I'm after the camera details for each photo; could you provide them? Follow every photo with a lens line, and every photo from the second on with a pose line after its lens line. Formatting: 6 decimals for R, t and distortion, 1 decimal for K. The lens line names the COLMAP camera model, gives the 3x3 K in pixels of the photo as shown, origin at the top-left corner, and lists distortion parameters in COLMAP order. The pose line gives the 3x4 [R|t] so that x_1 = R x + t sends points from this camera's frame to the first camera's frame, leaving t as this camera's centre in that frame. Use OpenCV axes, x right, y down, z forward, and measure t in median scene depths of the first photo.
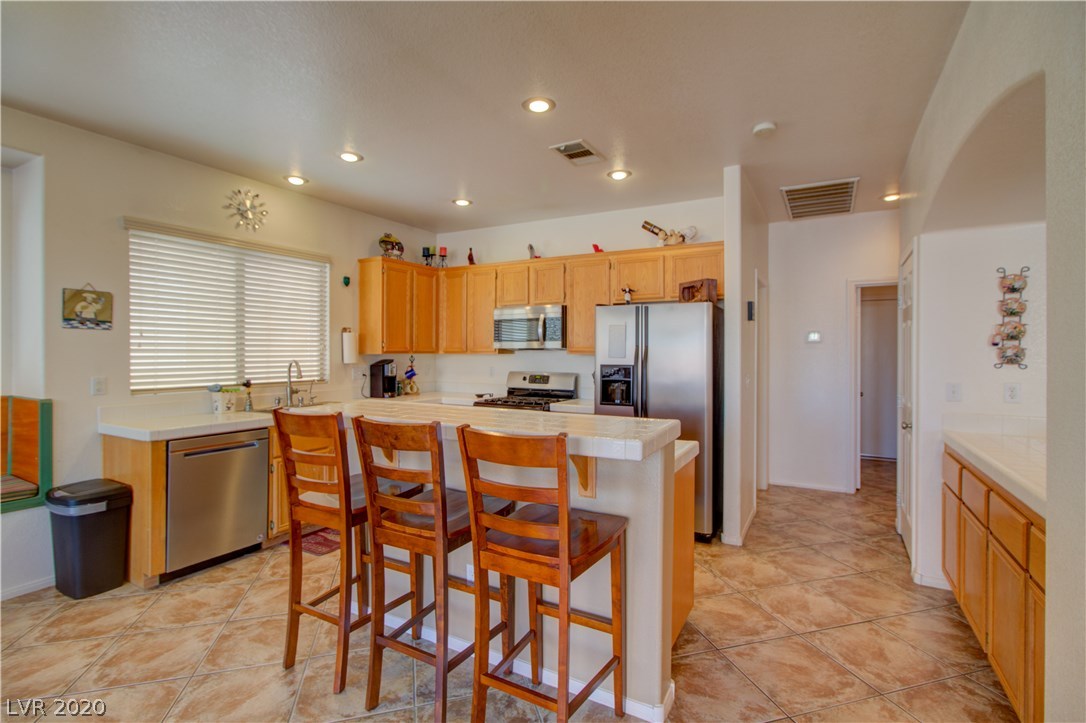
lens RADIAL K [[505.9, 0, 549.2], [0, 505.9, 354.3], [0, 0, 1]] dist [-0.017177, 0.009068]
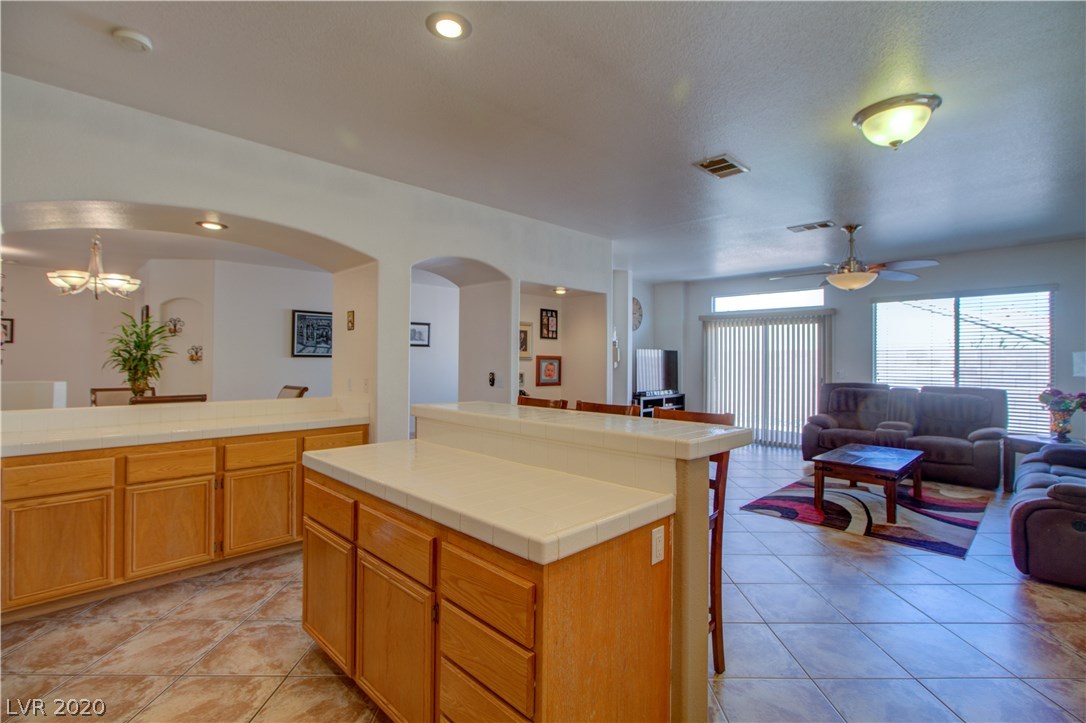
lens RADIAL K [[505.9, 0, 551.7], [0, 505.9, 355.4], [0, 0, 1]] dist [-0.017177, 0.009068]
pose [[-0.960962, -0.009858, 0.276506, -0.258311], [-0.010080, 0.999949, 0.000620, -0.007696], [-0.276498, -0.002191, -0.961012, 1.137870]]
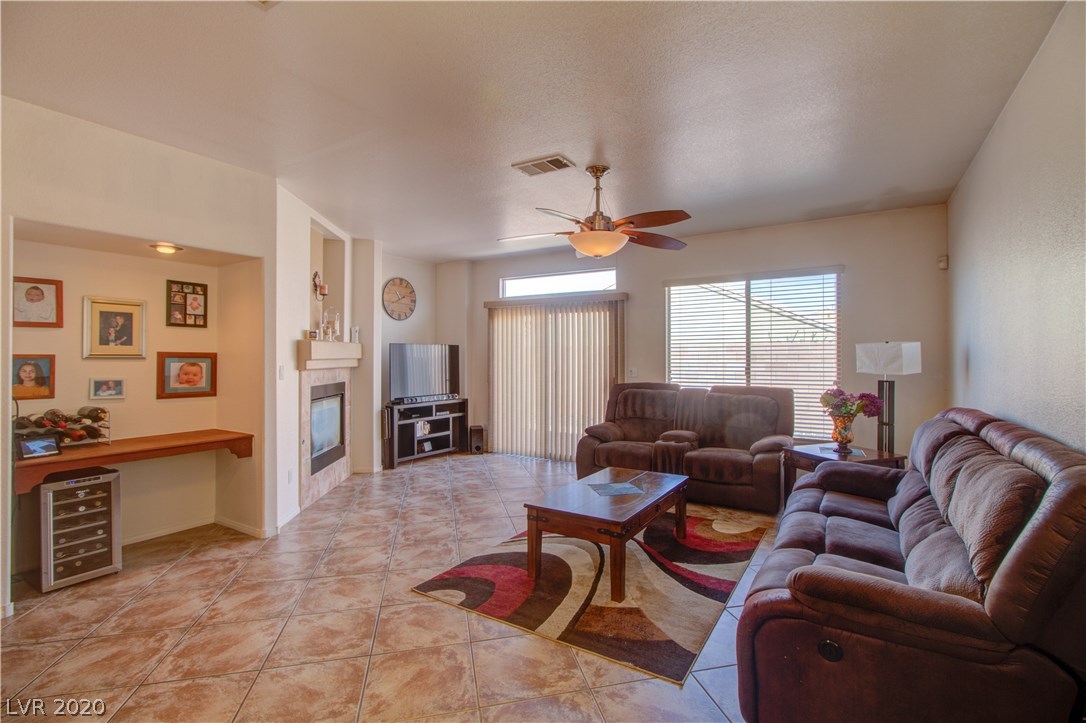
lens RADIAL K [[505.9, 0, 554.7], [0, 505.9, 358.5], [0, 0, 1]] dist [-0.017177, 0.009068]
pose [[-0.998869, -0.003820, 0.047391, -0.598322], [-0.003298, 0.999933, 0.011088, -0.007009], [-0.047430, 0.010919, -0.998815, 0.631472]]
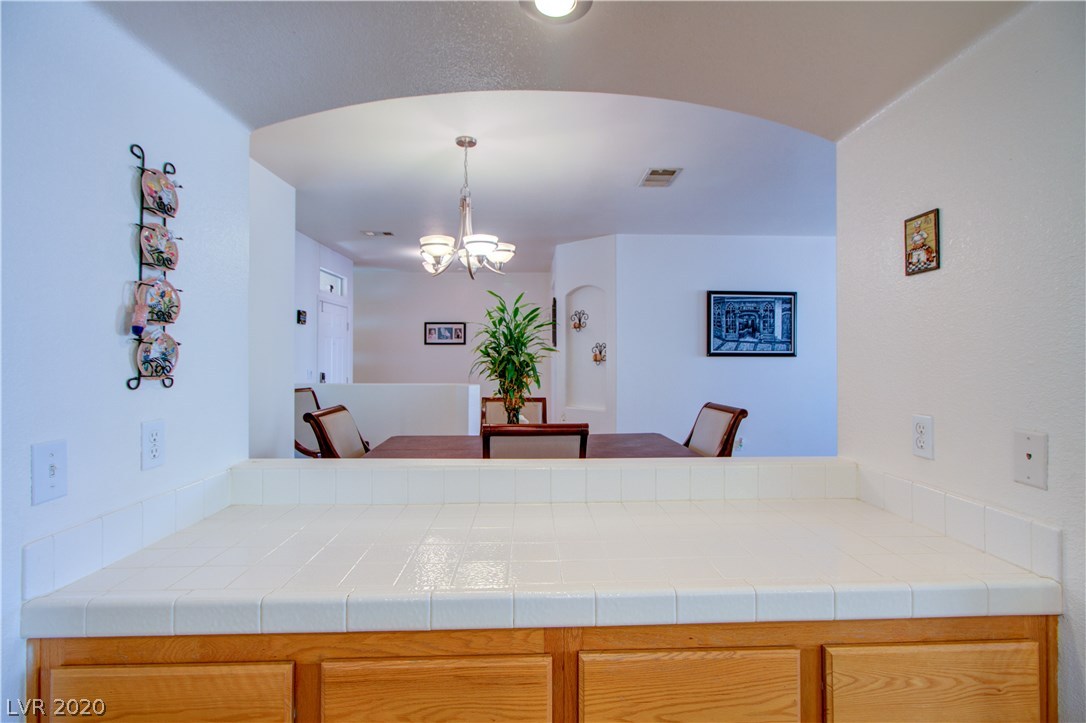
lens RADIAL K [[505.9, 0, 559.1], [0, 505.9, 349.3], [0, 0, 1]] dist [-0.017177, 0.009068]
pose [[-0.528678, 0.003985, 0.848813, 0.259934], [-0.000060, 0.999989, -0.004733, -0.002459], [-0.848823, -0.002554, -0.528672, 0.649648]]
